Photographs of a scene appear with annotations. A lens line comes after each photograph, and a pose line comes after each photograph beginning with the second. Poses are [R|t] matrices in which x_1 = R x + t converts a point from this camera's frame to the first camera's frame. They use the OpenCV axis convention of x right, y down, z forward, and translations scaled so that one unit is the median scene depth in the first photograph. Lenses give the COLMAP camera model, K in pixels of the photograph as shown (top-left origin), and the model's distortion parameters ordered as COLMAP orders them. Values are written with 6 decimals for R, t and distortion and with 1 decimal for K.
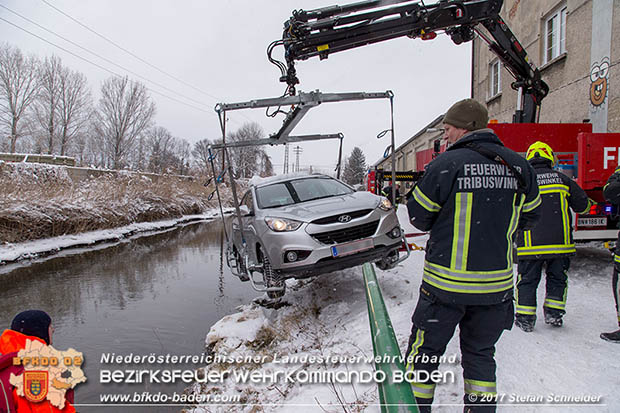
lens RADIAL K [[417.0, 0, 308.1], [0, 417.0, 206.8], [0, 0, 1]] dist [-0.106271, 0.048144]
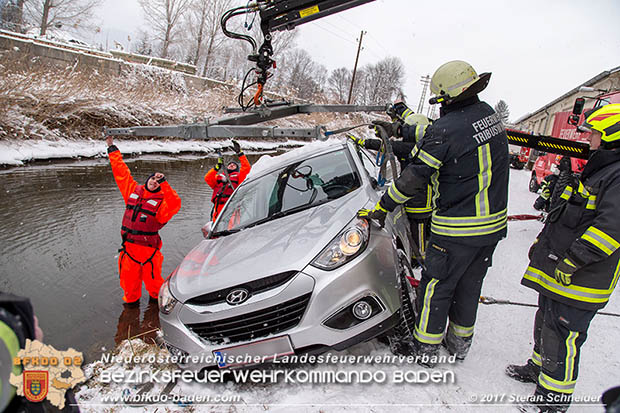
lens RADIAL K [[417.0, 0, 307.4], [0, 417.0, 202.6], [0, 0, 1]] dist [-0.106271, 0.048144]
pose [[0.938988, 0.209240, -0.272982, 0.039248], [-0.168065, 0.971592, 0.166622, -0.007608], [0.300092, -0.110578, 0.947480, 0.085721]]
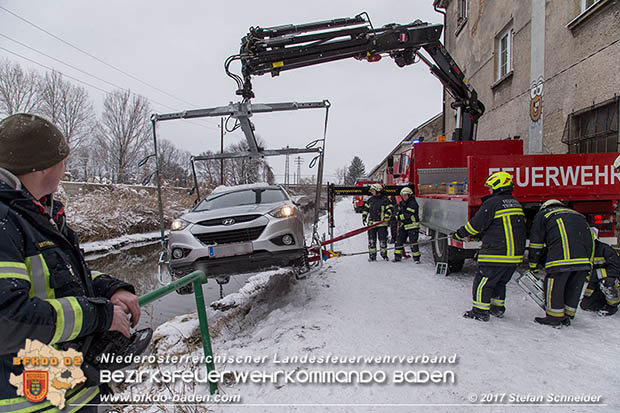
lens RADIAL K [[402.1, 0, 305.8], [0, 402.1, 208.2], [0, 0, 1]] dist [-0.003032, 0.003726]
pose [[0.999825, -0.013987, -0.012383, 0.052925], [0.013790, 0.999779, -0.015876, -0.005625], [0.012602, 0.015702, 0.999797, -0.037307]]
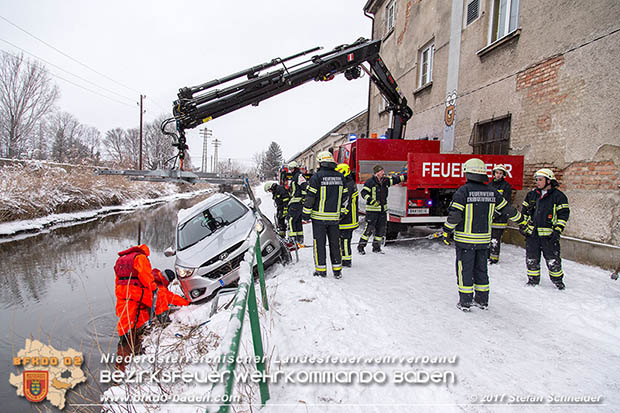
lens RADIAL K [[402.1, 0, 310.9], [0, 402.1, 206.3], [0, 0, 1]] dist [-0.003032, 0.003726]
pose [[0.978729, 0.002830, 0.205140, -0.000955], [-0.006542, 0.999827, 0.017419, -0.001183], [-0.205055, -0.018390, 0.978578, -0.101713]]
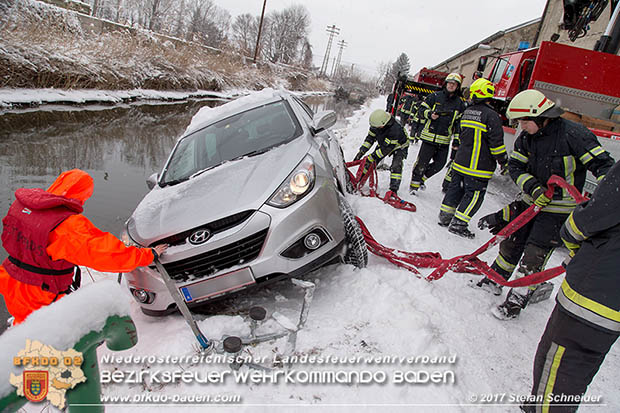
lens RADIAL K [[417.0, 0, 314.3], [0, 417.0, 205.5], [0, 0, 1]] dist [-0.106271, 0.048144]
pose [[0.979479, 0.200668, -0.018781, 0.029422], [-0.190305, 0.951514, 0.241674, -0.005145], [0.066367, -0.233140, 0.970176, 0.070207]]
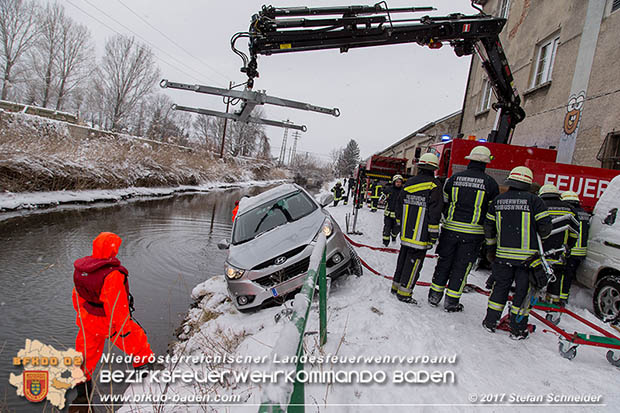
lens RADIAL K [[402.1, 0, 313.5], [0, 402.1, 207.8], [0, 0, 1]] dist [-0.003032, 0.003726]
pose [[0.991877, 0.121453, 0.037791, 0.003261], [-0.122846, 0.991736, 0.036990, -0.001769], [-0.032986, -0.041332, 0.998601, -0.043981]]
